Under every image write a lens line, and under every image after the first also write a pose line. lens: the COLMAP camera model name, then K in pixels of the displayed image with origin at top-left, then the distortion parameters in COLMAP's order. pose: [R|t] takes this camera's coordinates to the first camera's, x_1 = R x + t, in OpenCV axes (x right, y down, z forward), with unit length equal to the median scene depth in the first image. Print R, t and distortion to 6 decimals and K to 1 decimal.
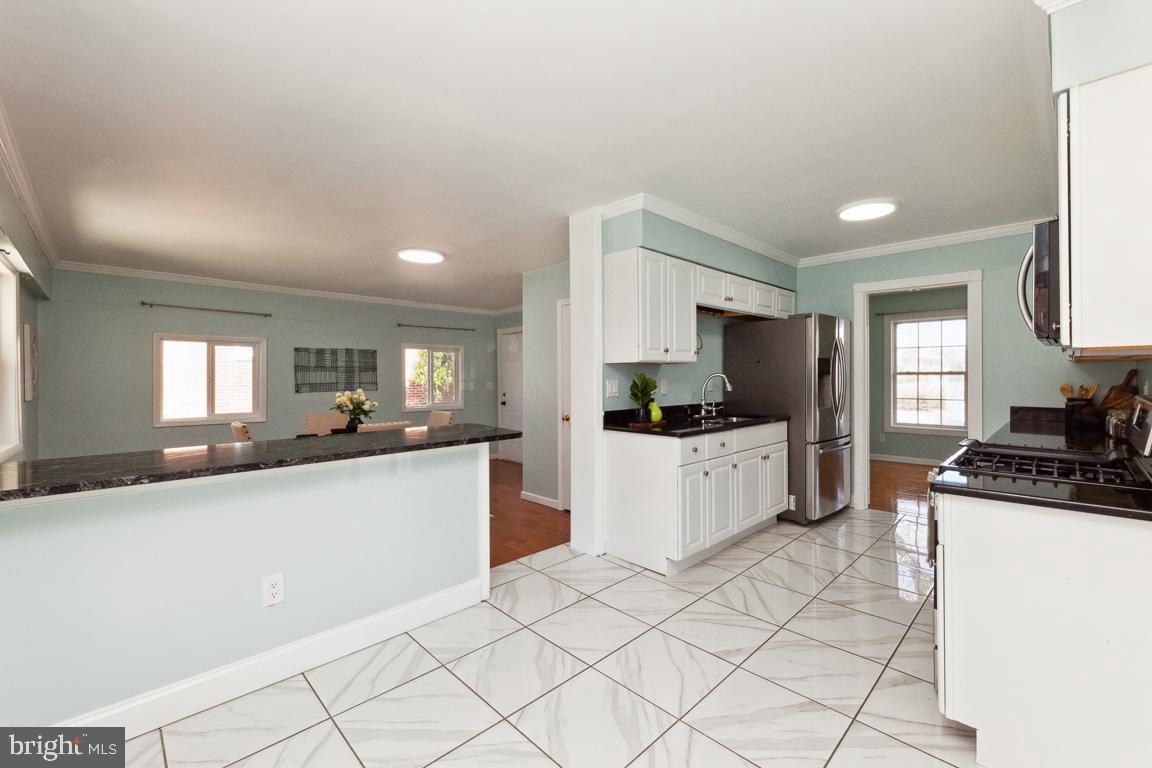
lens RADIAL K [[478.4, 0, 581.0], [0, 478.4, 377.4], [0, 0, 1]] dist [-0.000008, -0.000081]
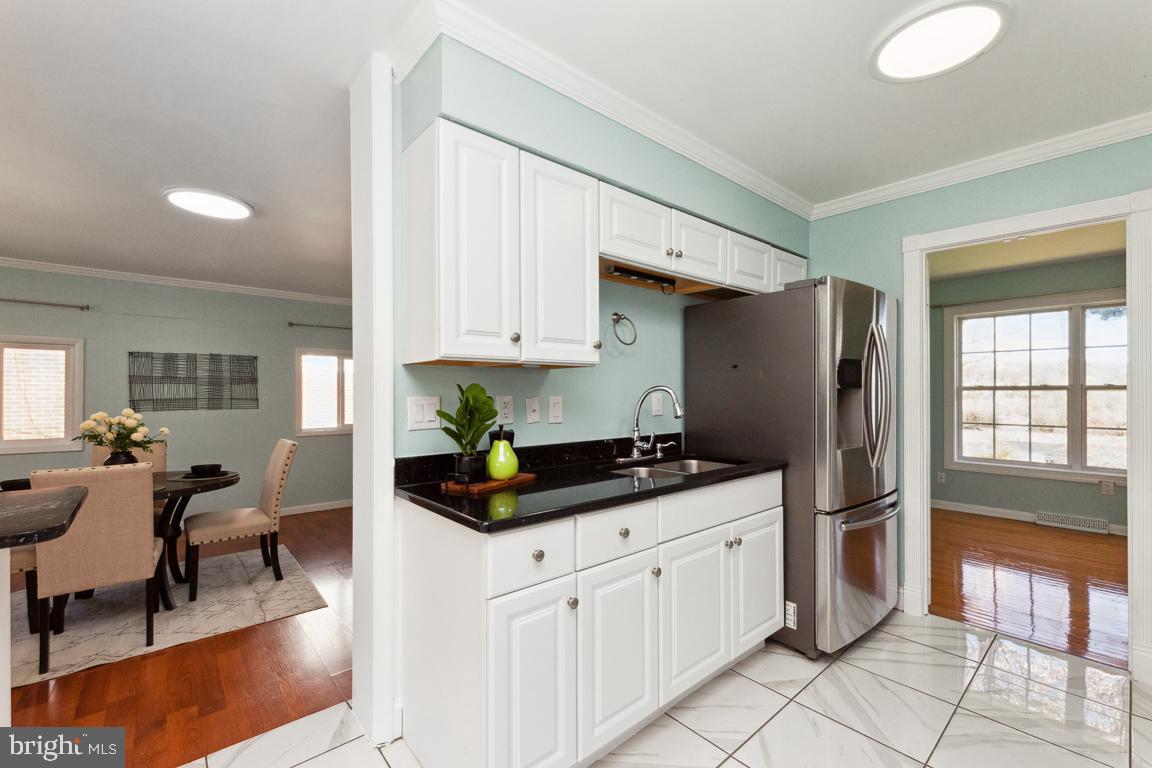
lens RADIAL K [[481.6, 0, 579.8], [0, 481.6, 391.2], [0, 0, 1]] dist [0.000060, 0.000072]
pose [[0.997954, 0.002700, -0.063885, 0.207598], [-0.002872, 0.999992, -0.002613, -0.000037], [0.063877, 0.002791, 0.997954, 0.378865]]
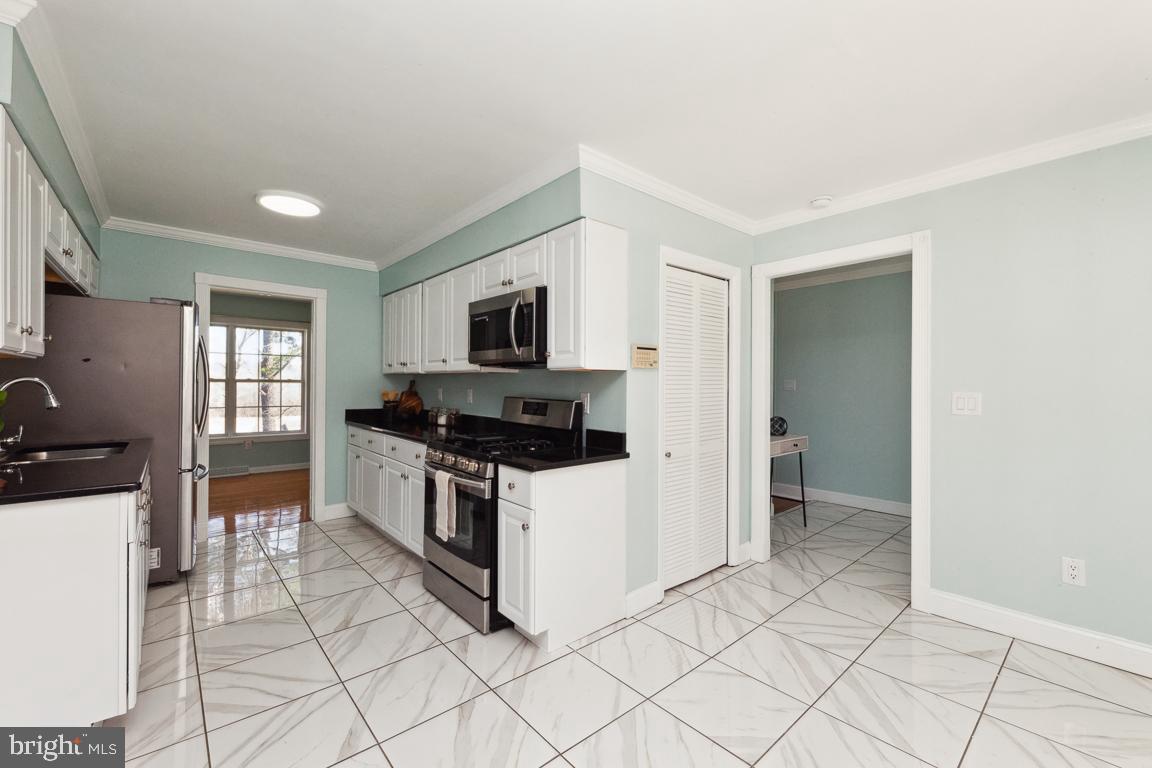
lens RADIAL K [[475.2, 0, 576.0], [0, 475.2, 384.0], [0, 0, 1]] dist [0.004417, -0.000021]
pose [[0.066121, 0.004512, 0.997801, -0.214573], [-0.004613, 0.999980, -0.004216, -0.000694], [-0.997801, -0.004324, 0.066140, 0.290926]]
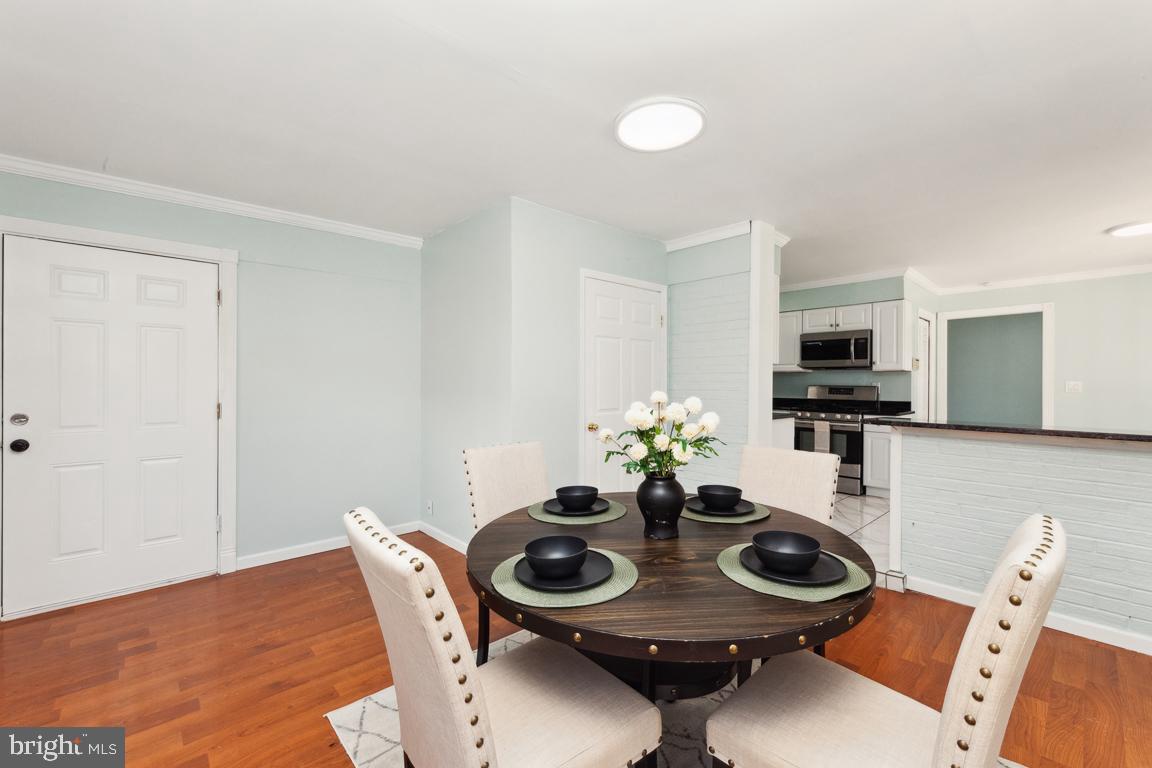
lens RADIAL K [[475.2, 0, 576.0], [0, 475.2, 384.0], [0, 0, 1]] dist [0.004417, -0.000021]
pose [[0.029410, 0.003145, 0.999562, -0.853208], [0.001274, 0.999994, -0.003184, 0.016179], [-0.999567, 0.001367, 0.029405, 1.079820]]
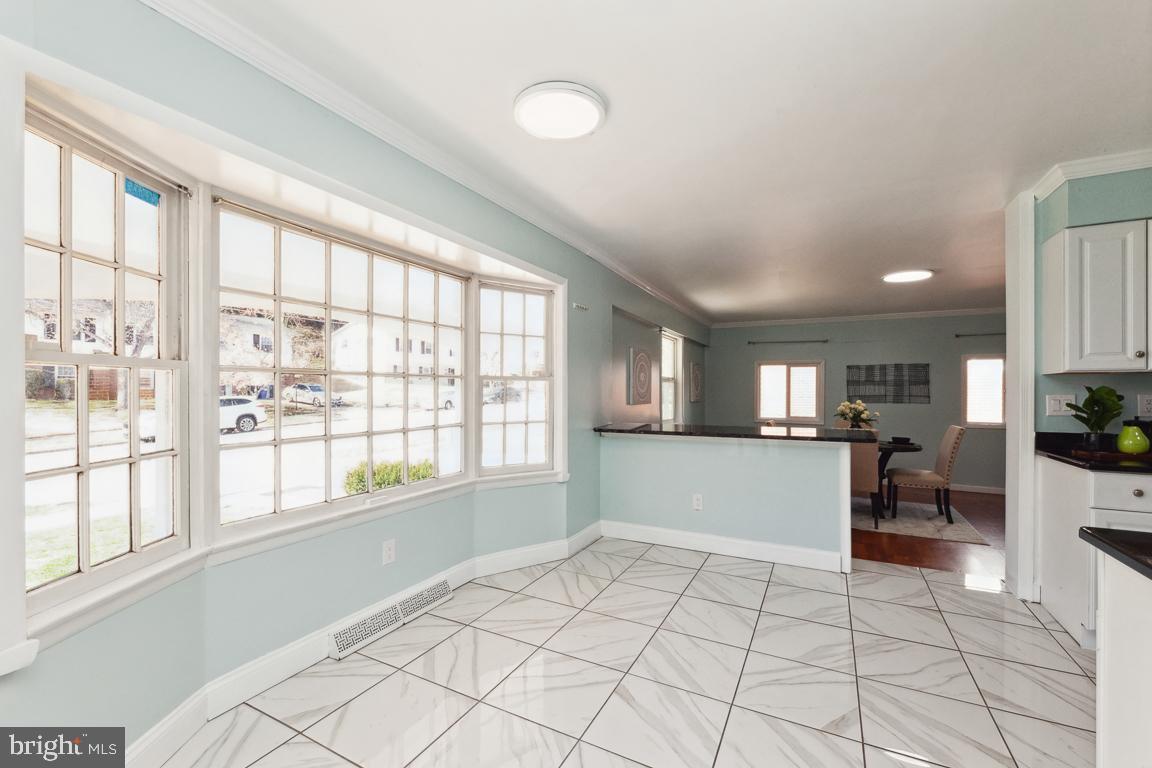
lens RADIAL K [[481.6, 0, 579.8], [0, 481.6, 391.2], [0, 0, 1]] dist [0.000060, 0.000072]
pose [[0.306838, 0.006477, -0.951740, 0.455957], [-0.004599, 0.999975, 0.005322, -0.001105], [0.951751, 0.002744, 0.306860, -0.013815]]
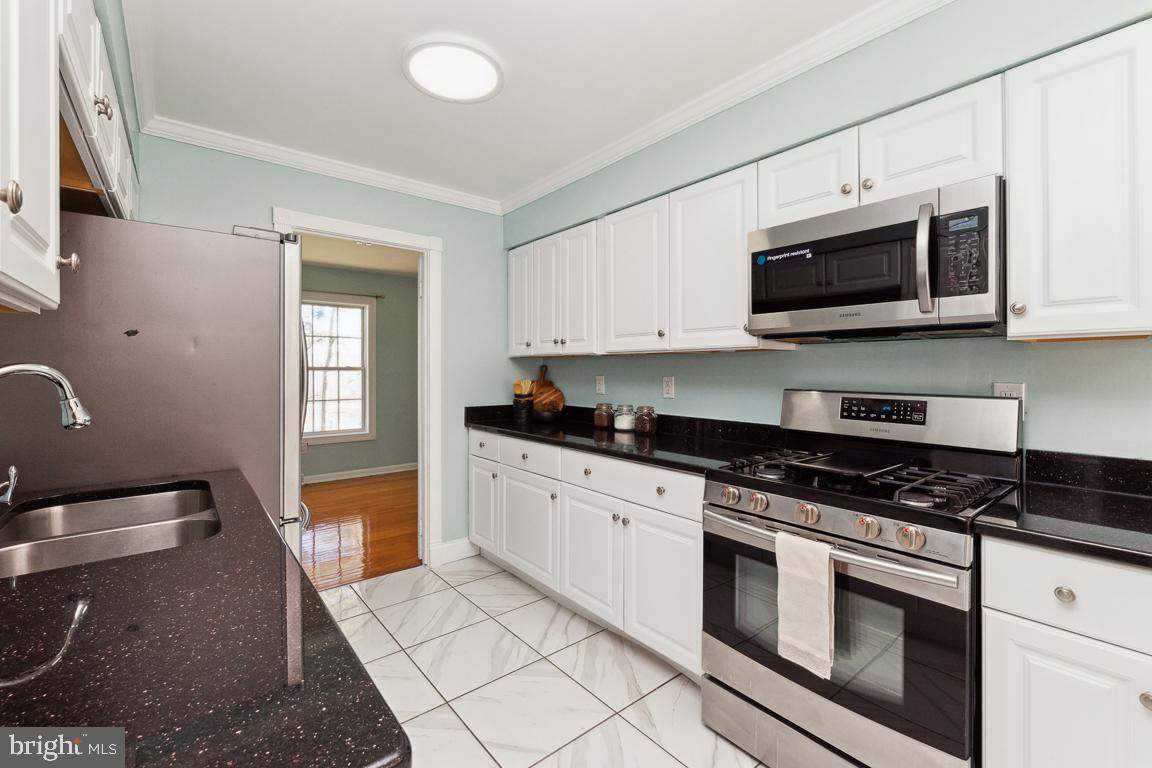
lens RADIAL K [[489.5, 0, 573.9], [0, 489.5, 369.5], [0, 0, 1]] dist [0.000703, 0.000173]
pose [[0.092605, 0.002412, 0.995700, 0.036262], [0.006053, 0.999977, -0.002985, -0.002363], [-0.995685, 0.006304, 0.092588, 0.611758]]
